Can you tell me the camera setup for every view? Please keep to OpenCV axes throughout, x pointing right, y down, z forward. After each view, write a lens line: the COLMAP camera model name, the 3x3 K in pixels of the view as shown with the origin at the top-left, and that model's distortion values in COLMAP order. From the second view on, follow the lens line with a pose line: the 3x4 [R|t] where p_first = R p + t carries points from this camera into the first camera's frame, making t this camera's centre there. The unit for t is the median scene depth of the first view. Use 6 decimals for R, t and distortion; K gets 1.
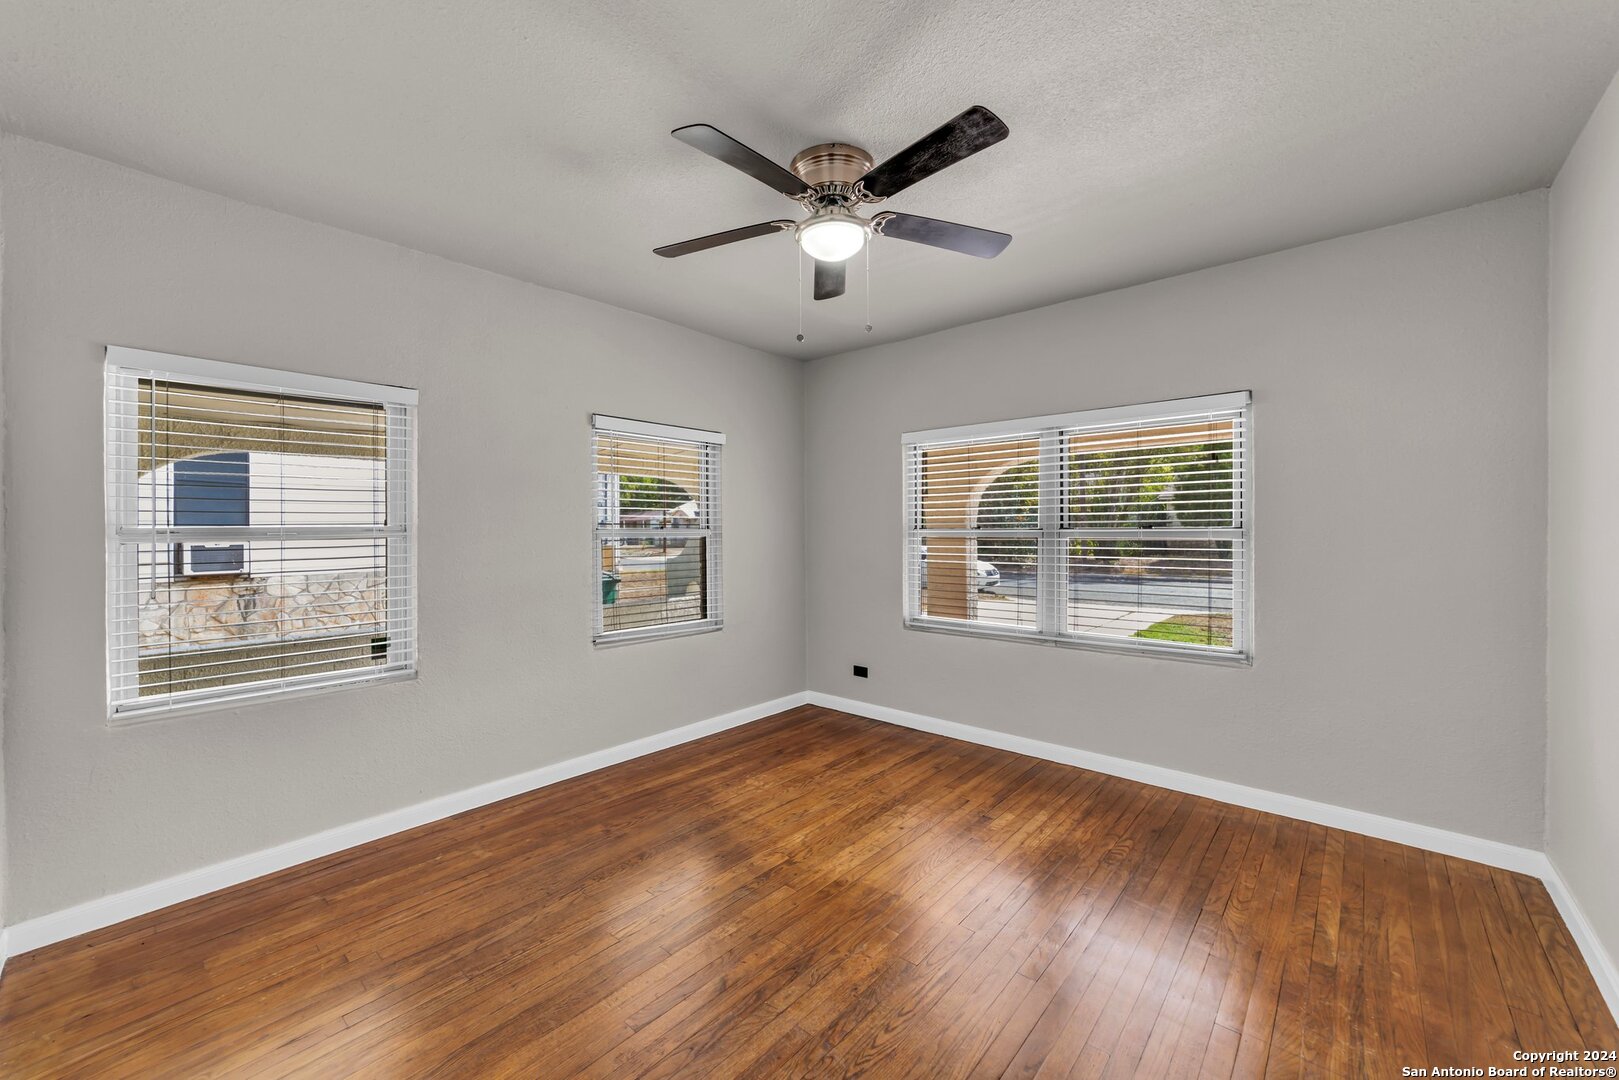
lens RADIAL K [[640.8, 0, 802.6], [0, 640.8, 529.6], [0, 0, 1]] dist [-0.023843, 0.002441]
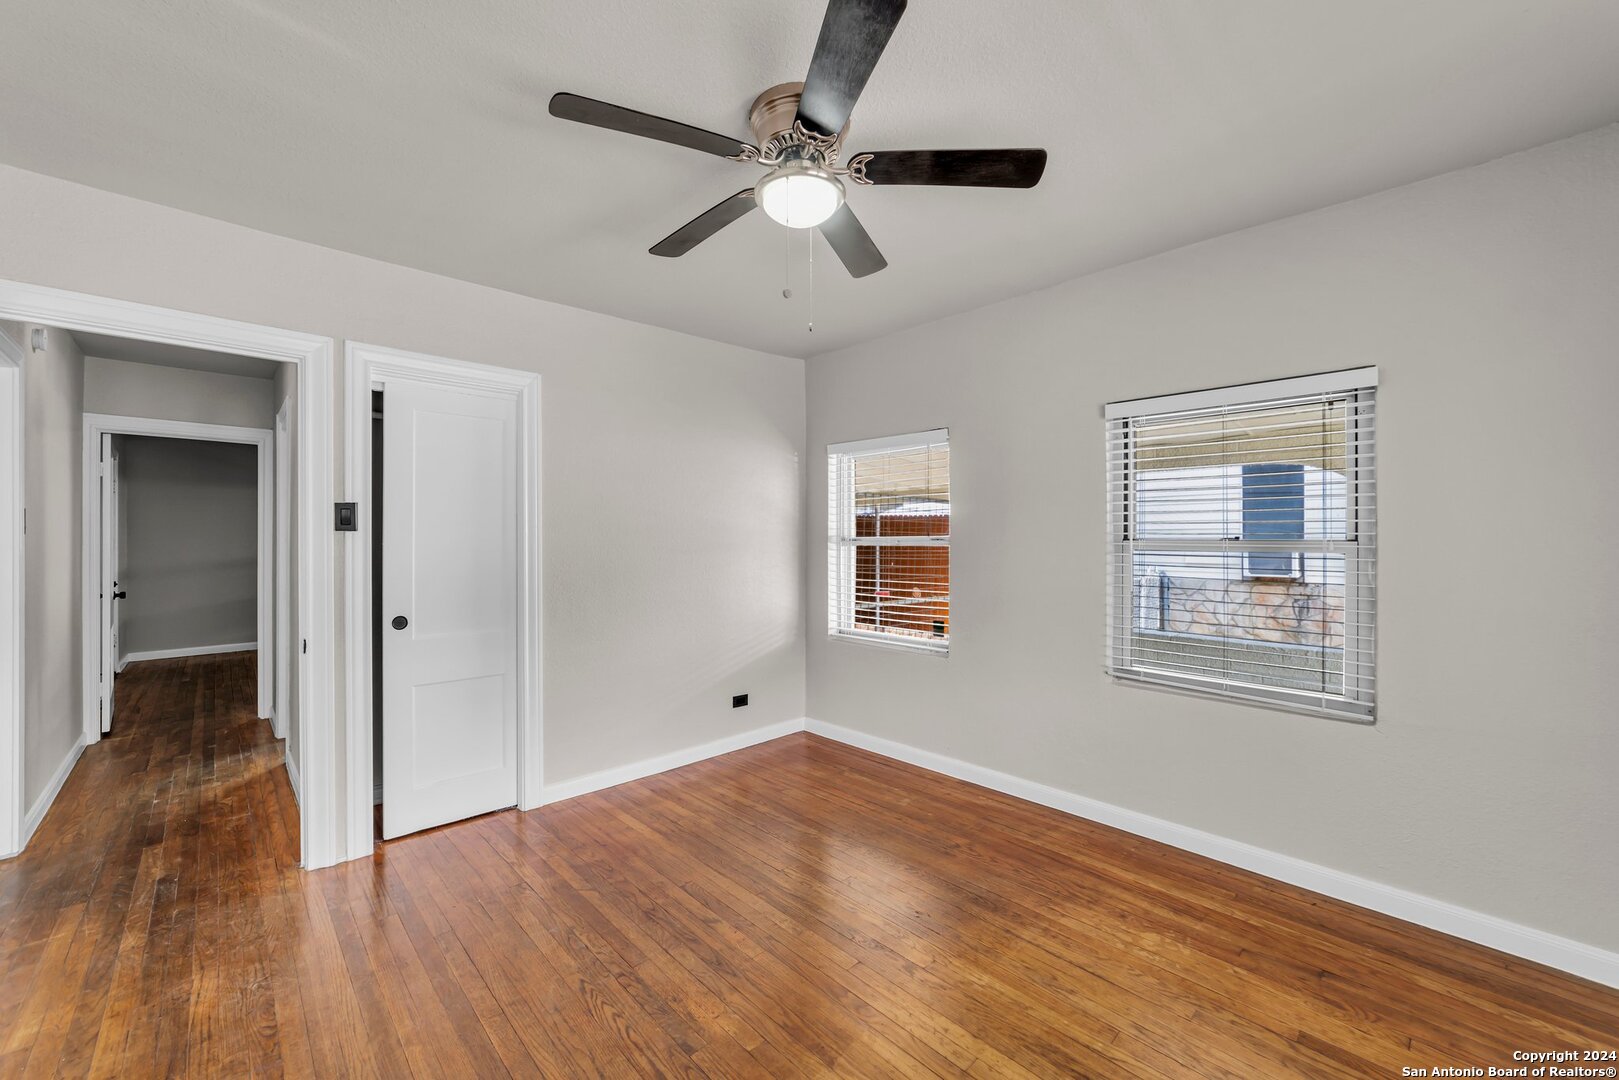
lens RADIAL K [[640.8, 0, 800.8], [0, 640.8, 538.7], [0, 0, 1]] dist [-0.023843, 0.002441]
pose [[-0.097167, 0.010552, -0.995212, 0.623109], [-0.004743, 0.999928, 0.011065, -0.013102], [0.995257, 0.005795, -0.097110, 0.760302]]
